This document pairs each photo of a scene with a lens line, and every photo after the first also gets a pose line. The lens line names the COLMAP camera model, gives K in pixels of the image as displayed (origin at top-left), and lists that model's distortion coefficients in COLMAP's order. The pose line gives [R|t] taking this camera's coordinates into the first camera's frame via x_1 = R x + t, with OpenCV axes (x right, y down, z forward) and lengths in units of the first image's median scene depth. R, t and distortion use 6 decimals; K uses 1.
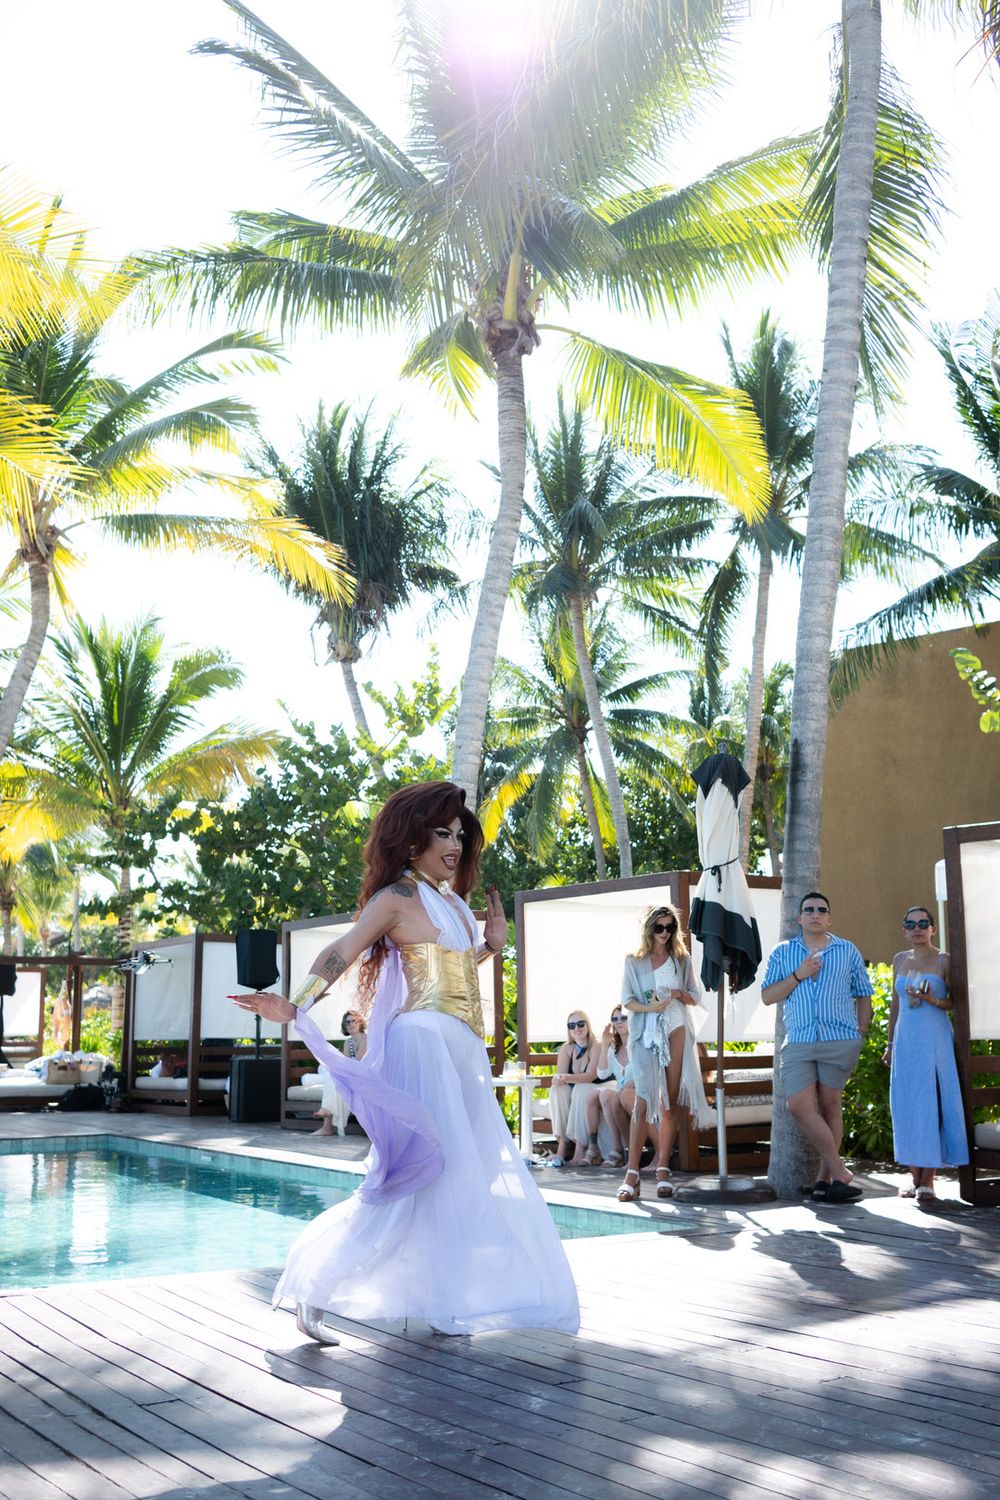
lens RADIAL K [[1576.5, 0, 500.0], [0, 1576.5, 750.0], [0, 0, 1]] dist [0.004206, 0.001406]
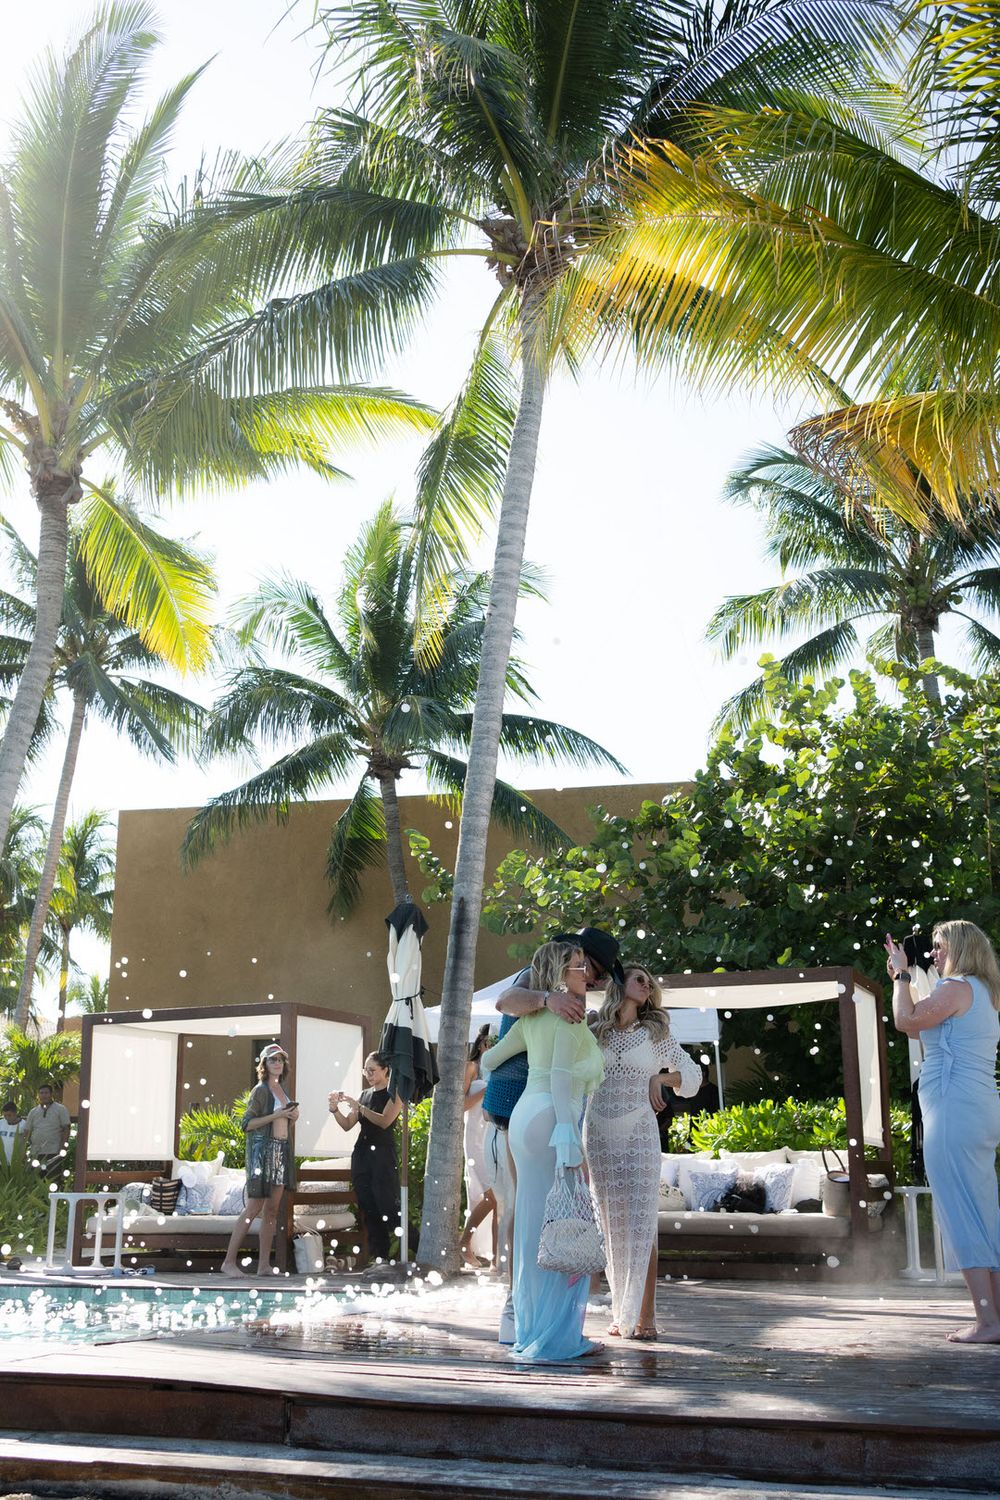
lens RADIAL K [[1576.5, 0, 500.0], [0, 1576.5, 750.0], [0, 0, 1]] dist [0.004206, 0.001406]
pose [[0.841995, 0.147374, 0.518966, -0.268497], [-0.094297, 0.987359, -0.127395, 0.020273], [-0.531181, 0.058329, 0.845248, -0.035324]]
